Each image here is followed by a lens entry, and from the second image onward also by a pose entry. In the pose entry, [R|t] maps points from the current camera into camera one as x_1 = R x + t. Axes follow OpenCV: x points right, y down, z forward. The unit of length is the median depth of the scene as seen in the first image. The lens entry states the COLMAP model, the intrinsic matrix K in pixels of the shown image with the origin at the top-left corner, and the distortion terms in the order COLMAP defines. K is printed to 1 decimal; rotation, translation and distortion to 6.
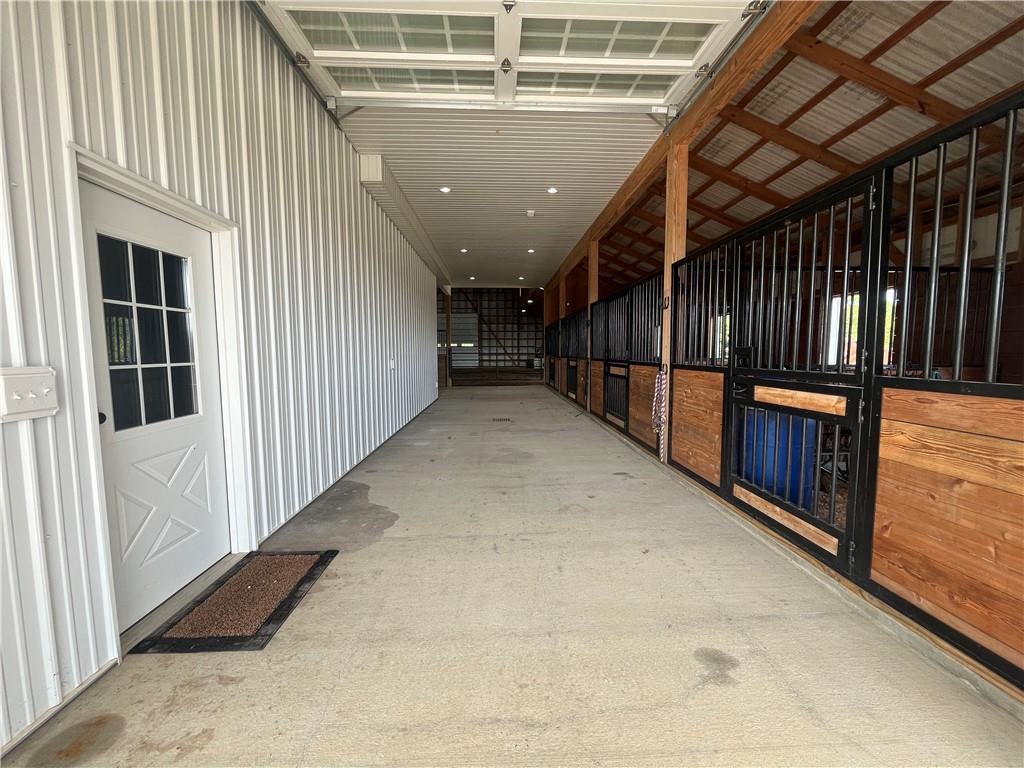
lens RADIAL K [[411.7, 0, 508.4], [0, 411.7, 375.9], [0, 0, 1]] dist [-0.000668, -0.000399]
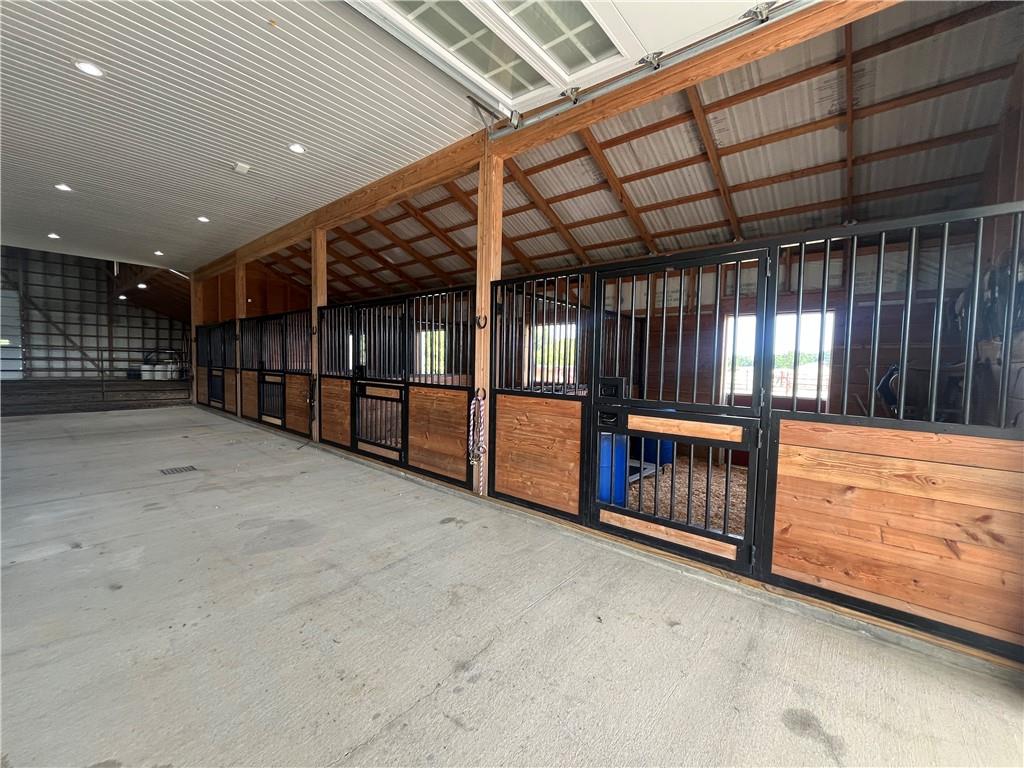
lens RADIAL K [[411.7, 0, 488.7], [0, 411.7, 378.5], [0, 0, 1]] dist [-0.000668, -0.000399]
pose [[0.678242, -0.013441, 0.734716, -0.376609], [0.018460, 0.999829, 0.001249, -0.069480], [-0.734607, 0.012715, 0.678374, 0.484660]]
